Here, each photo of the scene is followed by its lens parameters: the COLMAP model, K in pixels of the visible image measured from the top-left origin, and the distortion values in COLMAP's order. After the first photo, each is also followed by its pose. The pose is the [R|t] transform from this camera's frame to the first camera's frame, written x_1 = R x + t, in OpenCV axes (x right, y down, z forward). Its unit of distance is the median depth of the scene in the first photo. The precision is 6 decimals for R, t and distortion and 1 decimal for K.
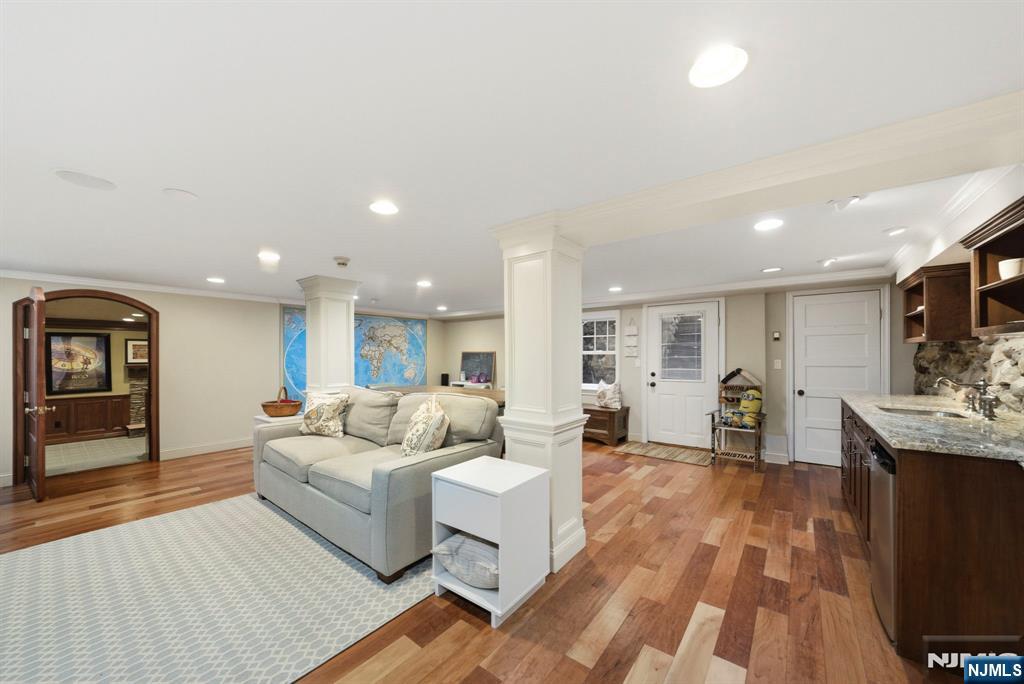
lens RADIAL K [[389.9, 0, 511.9], [0, 389.9, 348.5], [0, 0, 1]] dist [-0.000454, -0.000020]
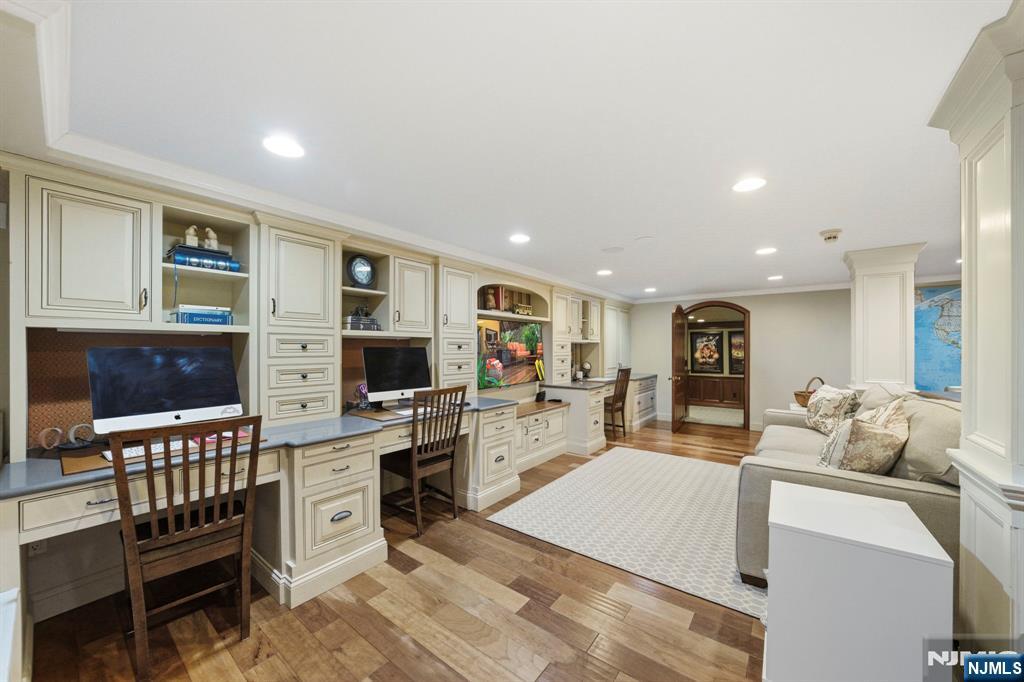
lens RADIAL K [[389.9, 0, 511.9], [0, 389.9, 347.5], [0, 0, 1]] dist [-0.000454, -0.000020]
pose [[-0.013909, -0.003587, -0.999897, 0.425534], [0.012910, 0.999910, -0.003767, 0.020879], [0.999820, -0.012961, -0.013862, 0.305036]]
